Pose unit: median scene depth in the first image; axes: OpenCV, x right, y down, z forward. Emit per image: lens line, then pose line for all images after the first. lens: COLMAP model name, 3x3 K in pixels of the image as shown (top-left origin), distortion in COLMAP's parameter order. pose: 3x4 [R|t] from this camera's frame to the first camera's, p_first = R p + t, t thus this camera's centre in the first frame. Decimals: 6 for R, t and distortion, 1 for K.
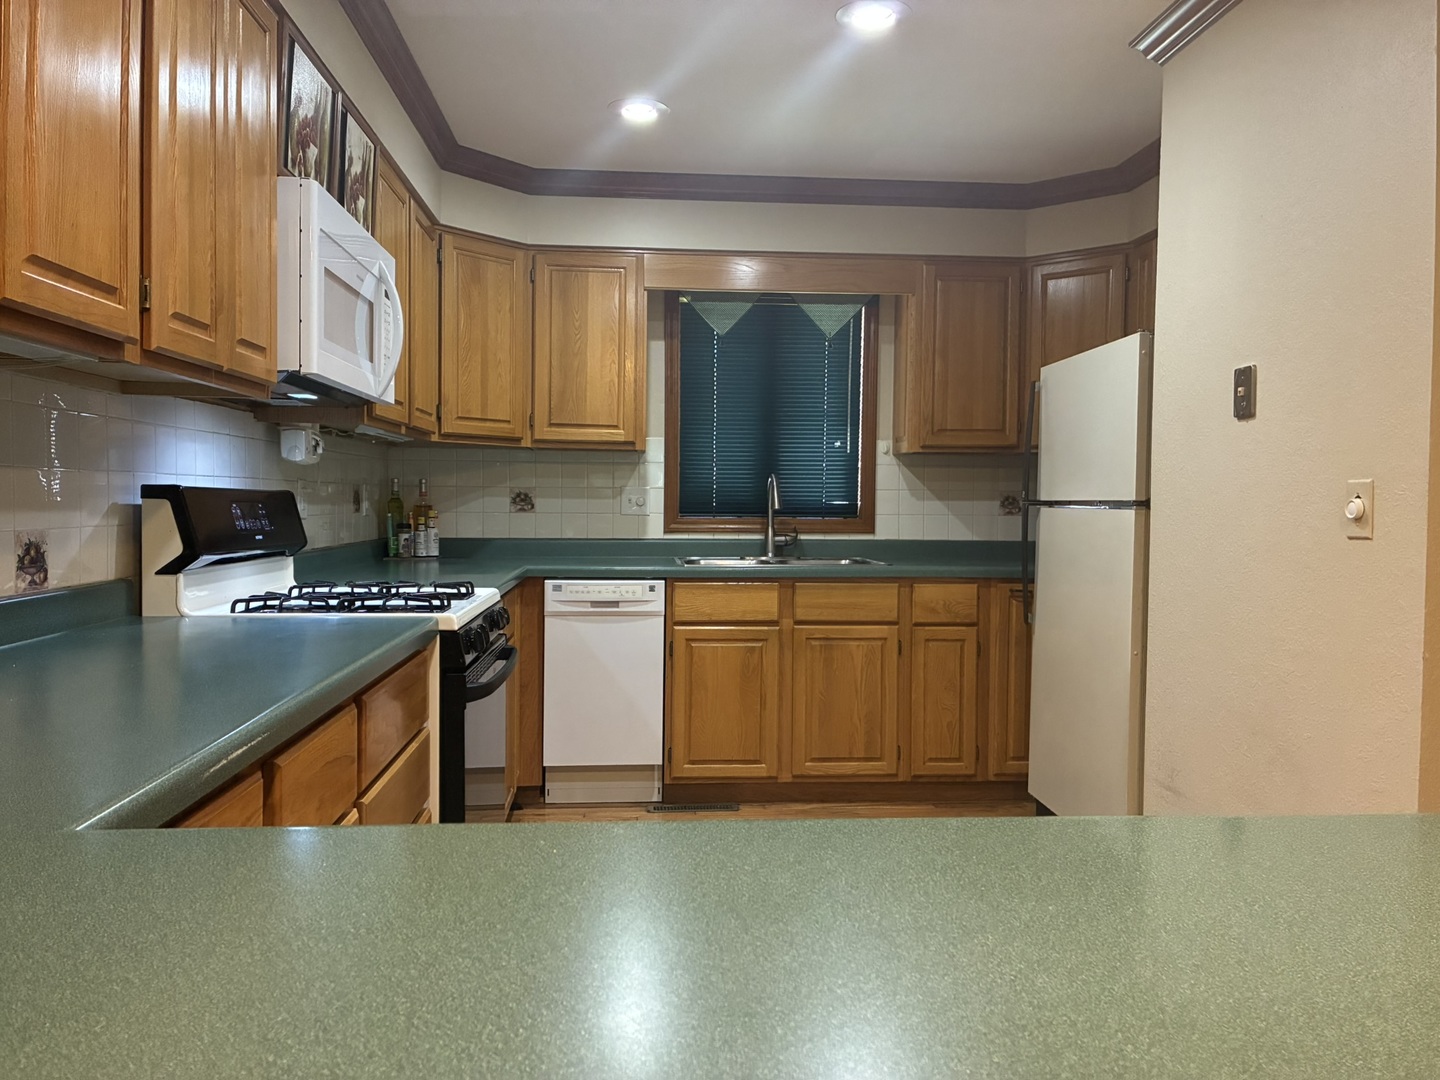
lens RADIAL K [[1087.2, 0, 720.0], [0, 1087.2, 540.0], [0, 0, 1]] dist [0.039008, -0.002957]
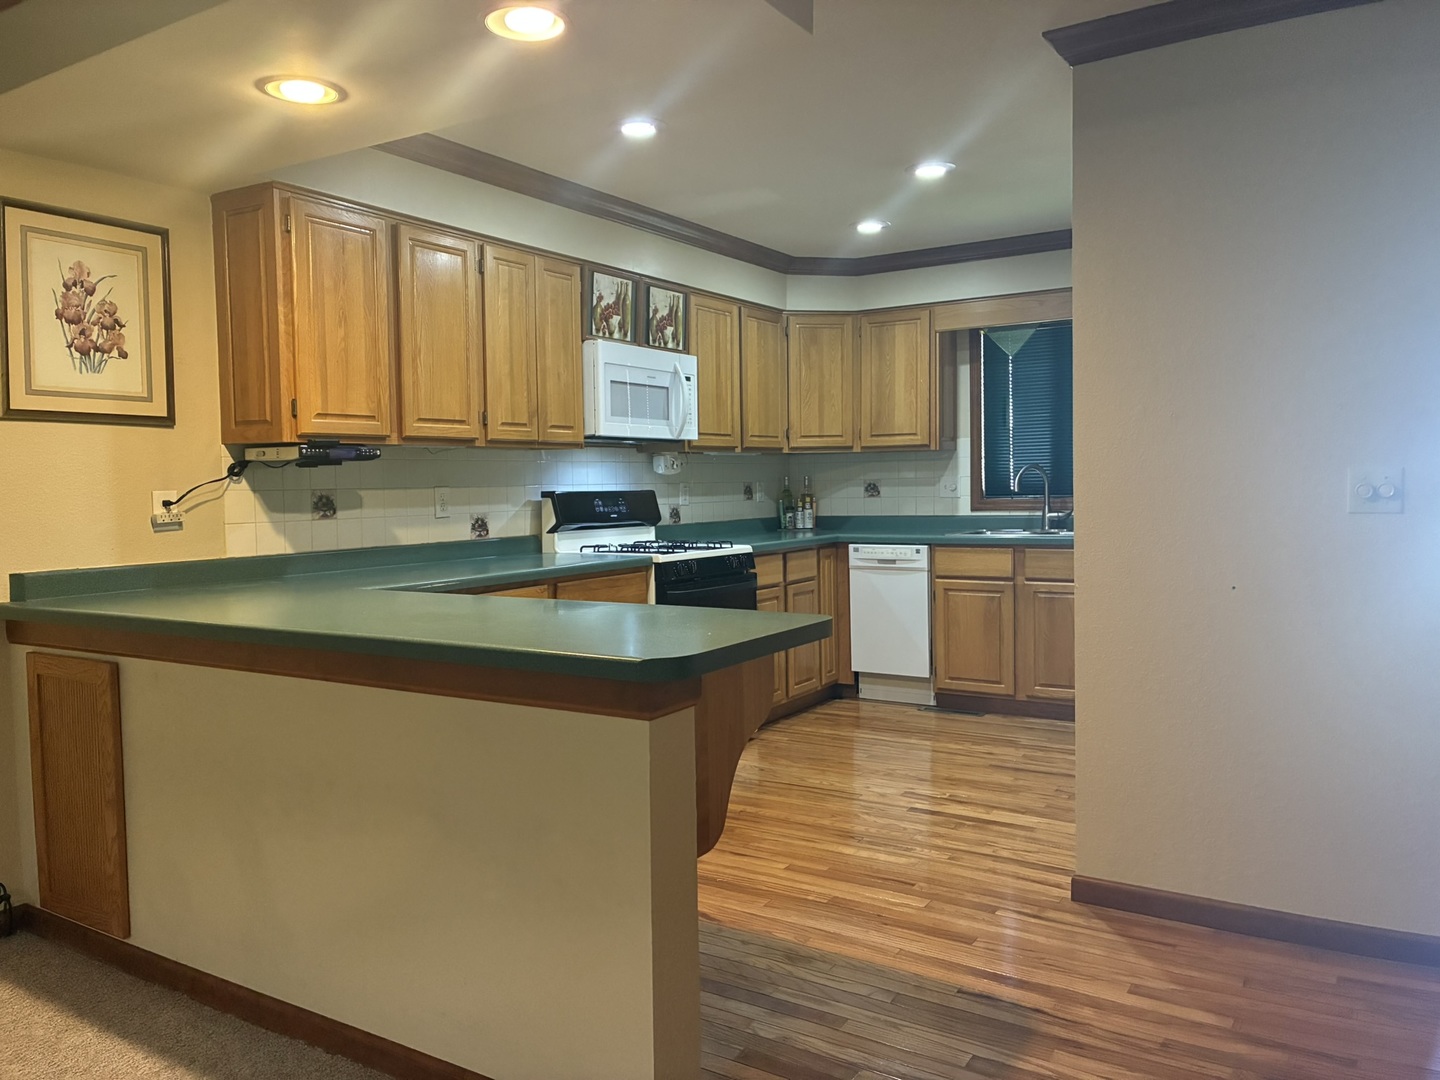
lens RADIAL K [[1087.2, 0, 720.0], [0, 1087.2, 540.0], [0, 0, 1]] dist [0.039008, -0.002957]
pose [[0.798188, 0.007162, -0.602365, 0.561325], [0.004014, 0.999844, 0.017206, 0.005051], [0.602395, -0.016152, 0.798035, -0.264242]]
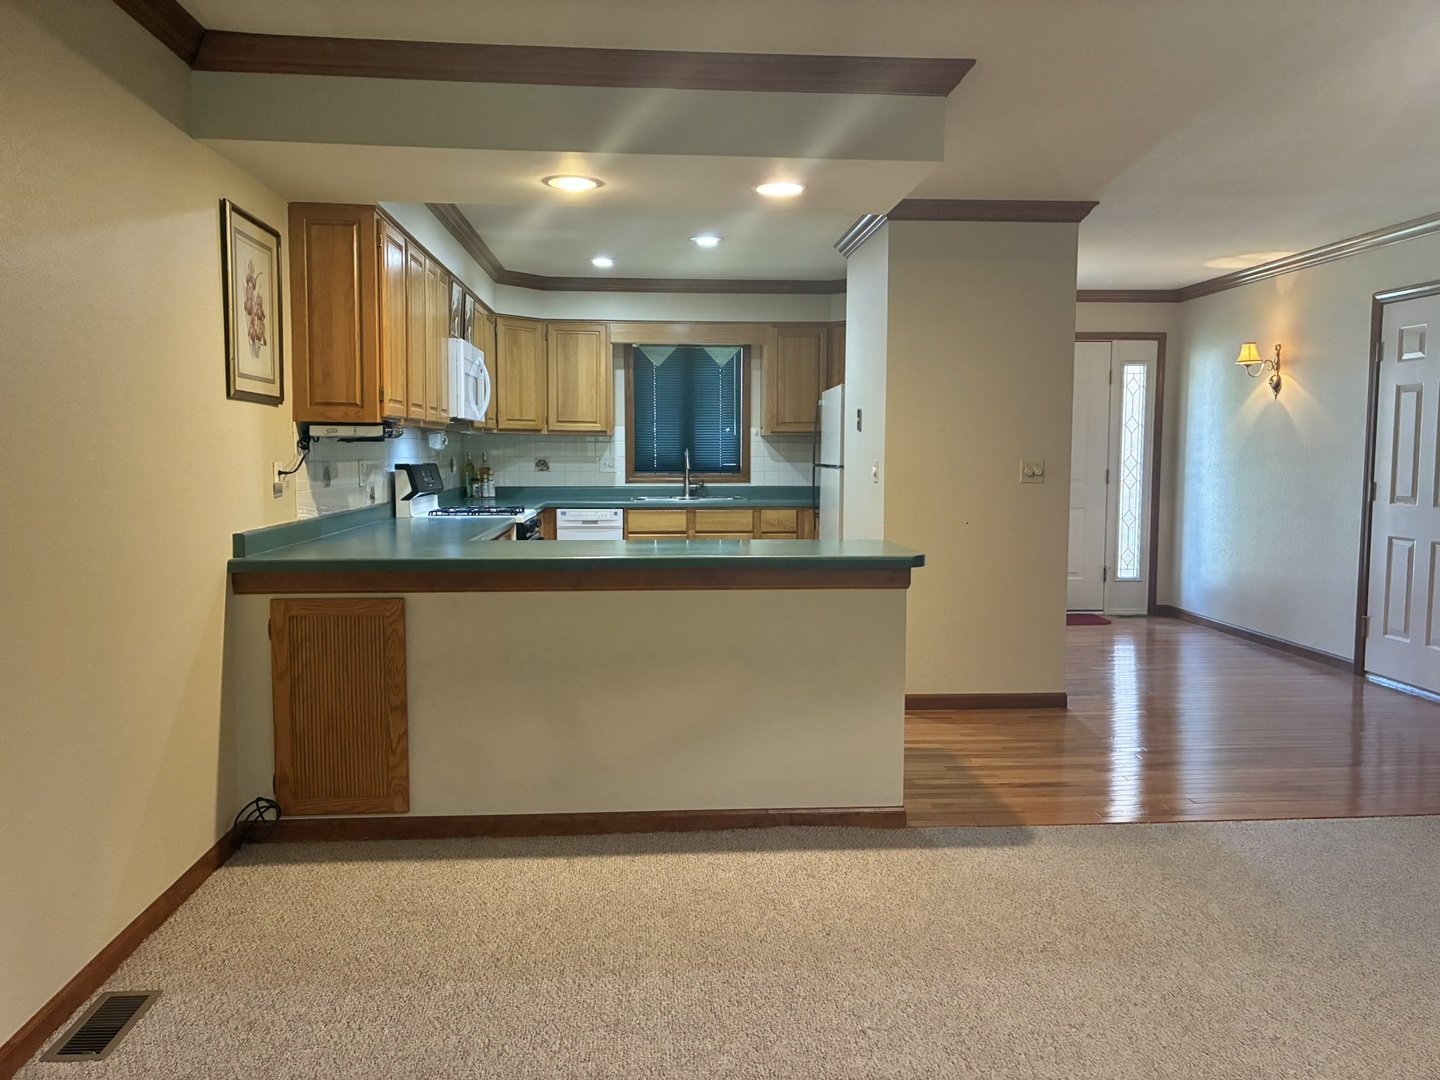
lens RADIAL K [[1096.4, 0, 720.0], [0, 1096.4, 540.0], [0, 0, 1]] dist [0.104869, -0.001718]
pose [[0.999963, -0.007020, -0.005040, 0.117640], [0.007239, 0.998967, 0.044865, 0.007583], [0.004720, -0.044900, 0.998980, -0.811599]]
